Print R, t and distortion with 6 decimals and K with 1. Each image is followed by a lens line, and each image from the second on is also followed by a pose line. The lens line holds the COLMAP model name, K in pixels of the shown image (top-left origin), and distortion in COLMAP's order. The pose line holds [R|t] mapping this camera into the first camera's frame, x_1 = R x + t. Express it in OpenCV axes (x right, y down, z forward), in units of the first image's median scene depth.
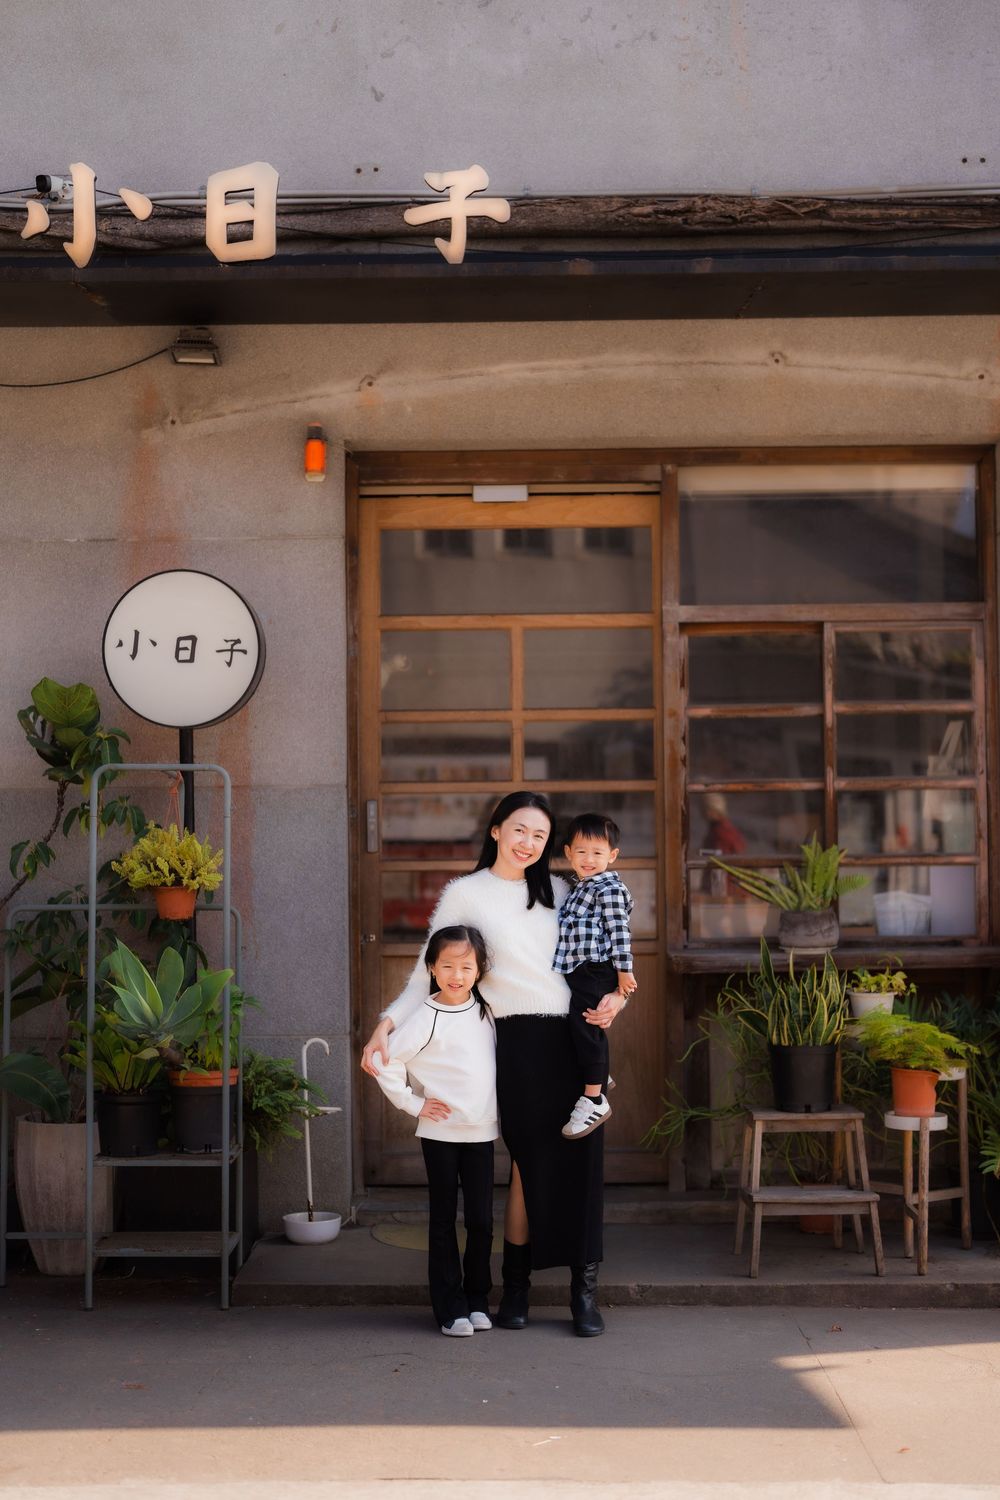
lens RADIAL K [[2115.4, 0, 479.0], [0, 2115.4, 777.3], [0, 0, 1]] dist [-0.013762, 0.000000]
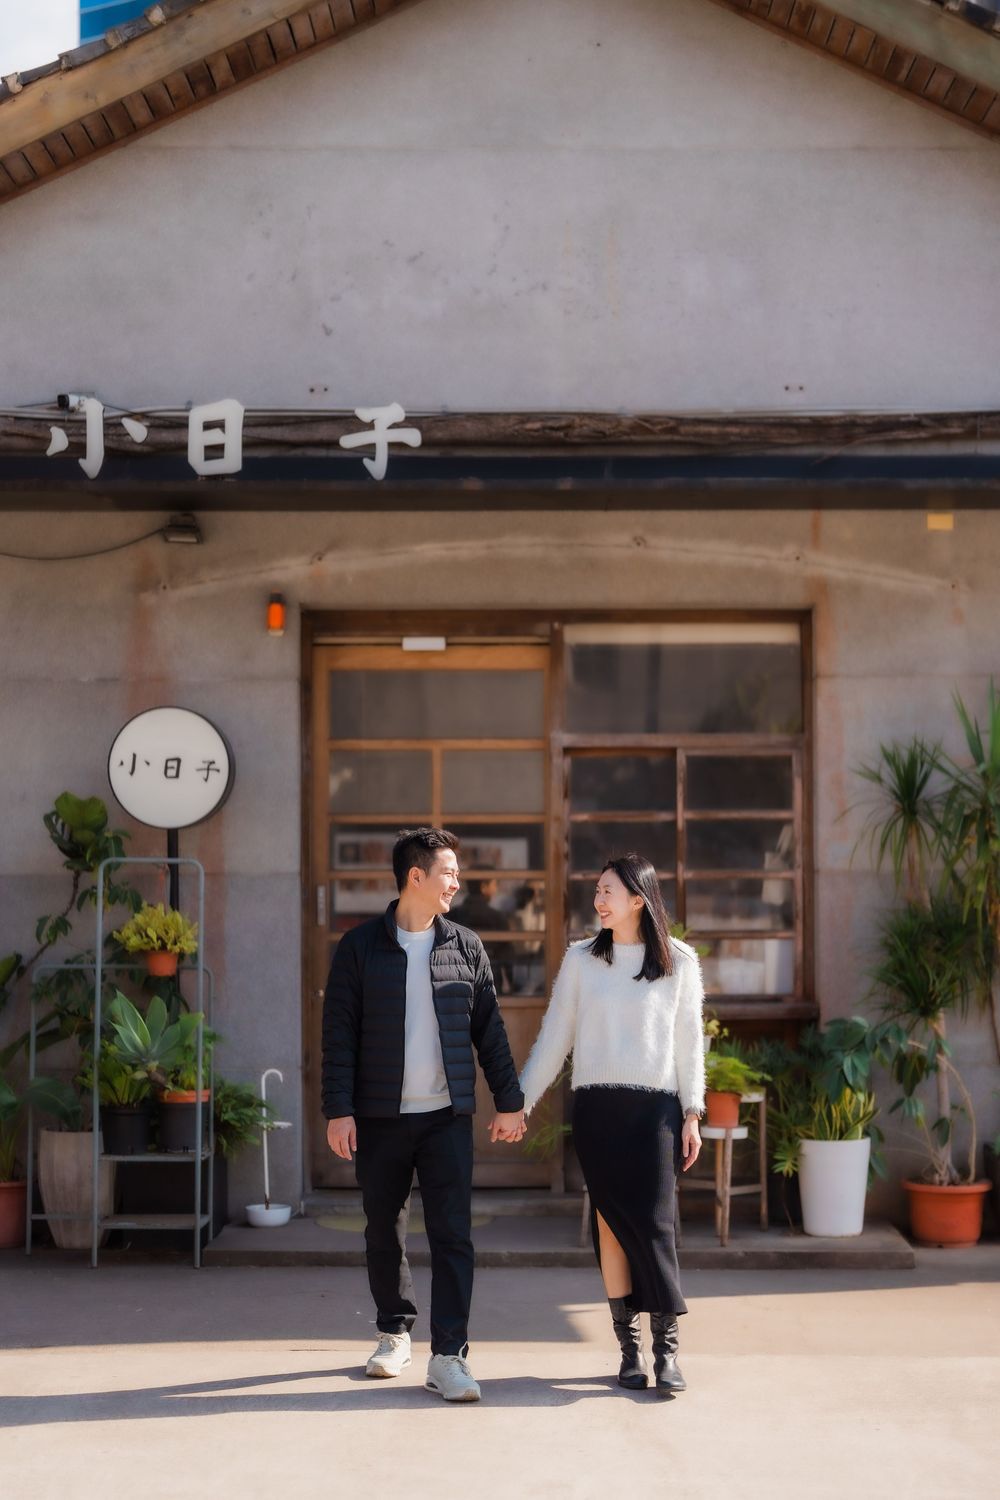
lens RADIAL K [[2115.4, 0, 539.2], [0, 2115.4, 879.0], [0, 0, 1]] dist [-0.013762, 0.000000]
pose [[0.999790, 0.006945, 0.019282, 0.058157], [-0.007186, 0.999897, 0.012445, -0.009888], [-0.019194, -0.012581, 0.999737, -0.283774]]
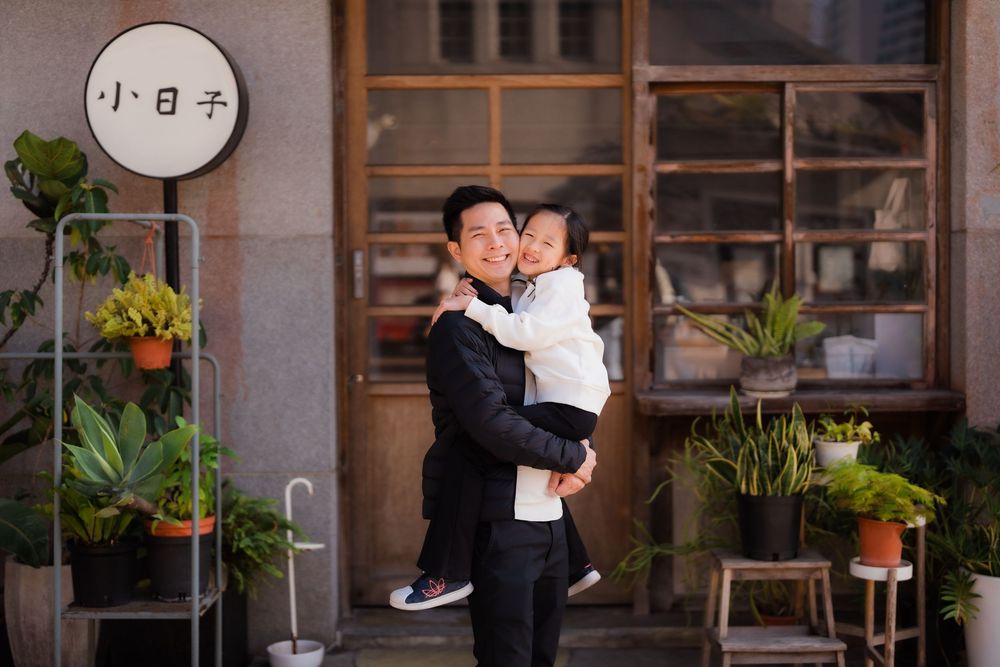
lens RADIAL K [[1410.2, 0, 497.5], [0, 1410.2, 333.9], [0, 0, 1]] dist [-0.013762, 0.000000]
pose [[0.999955, 0.003521, 0.008762, 0.013969], [-0.004166, 0.997198, 0.074689, -0.000198], [-0.008474, -0.074722, 0.997168, 0.300802]]
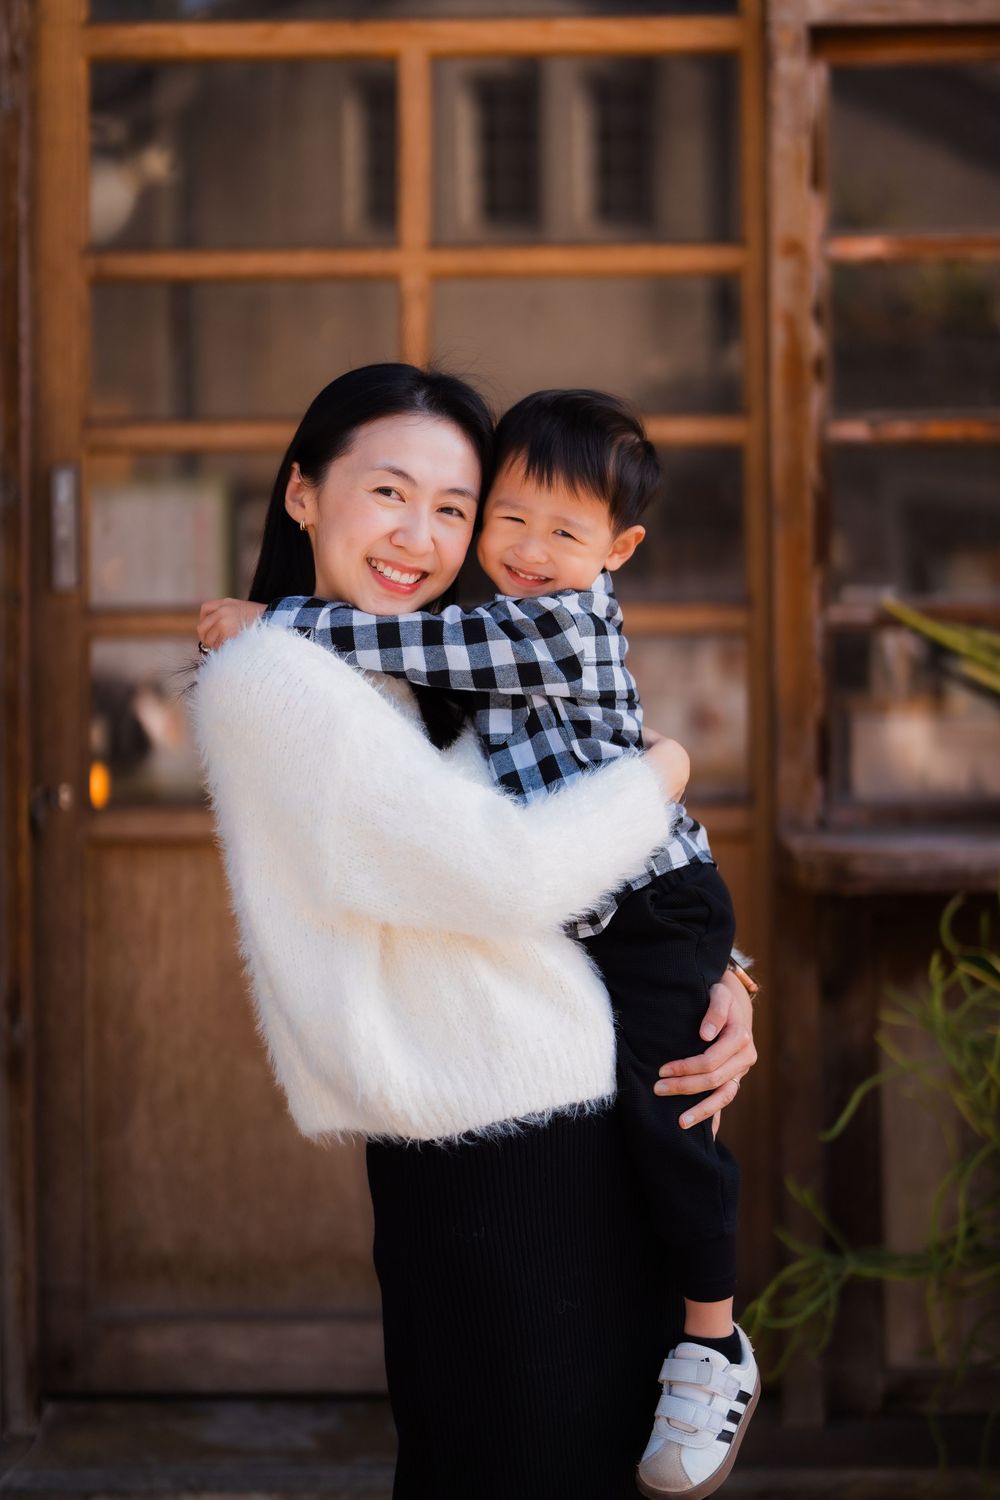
lens RADIAL K [[2115.4, 0, 501.5], [0, 2115.4, 618.6], [0, 0, 1]] dist [-0.013762, 0.000000]
pose [[0.999998, 0.000602, 0.001722, 0.035896], [-0.000623, 0.999926, 0.012161, 0.037586], [-0.001715, -0.012162, 0.999925, 0.611149]]
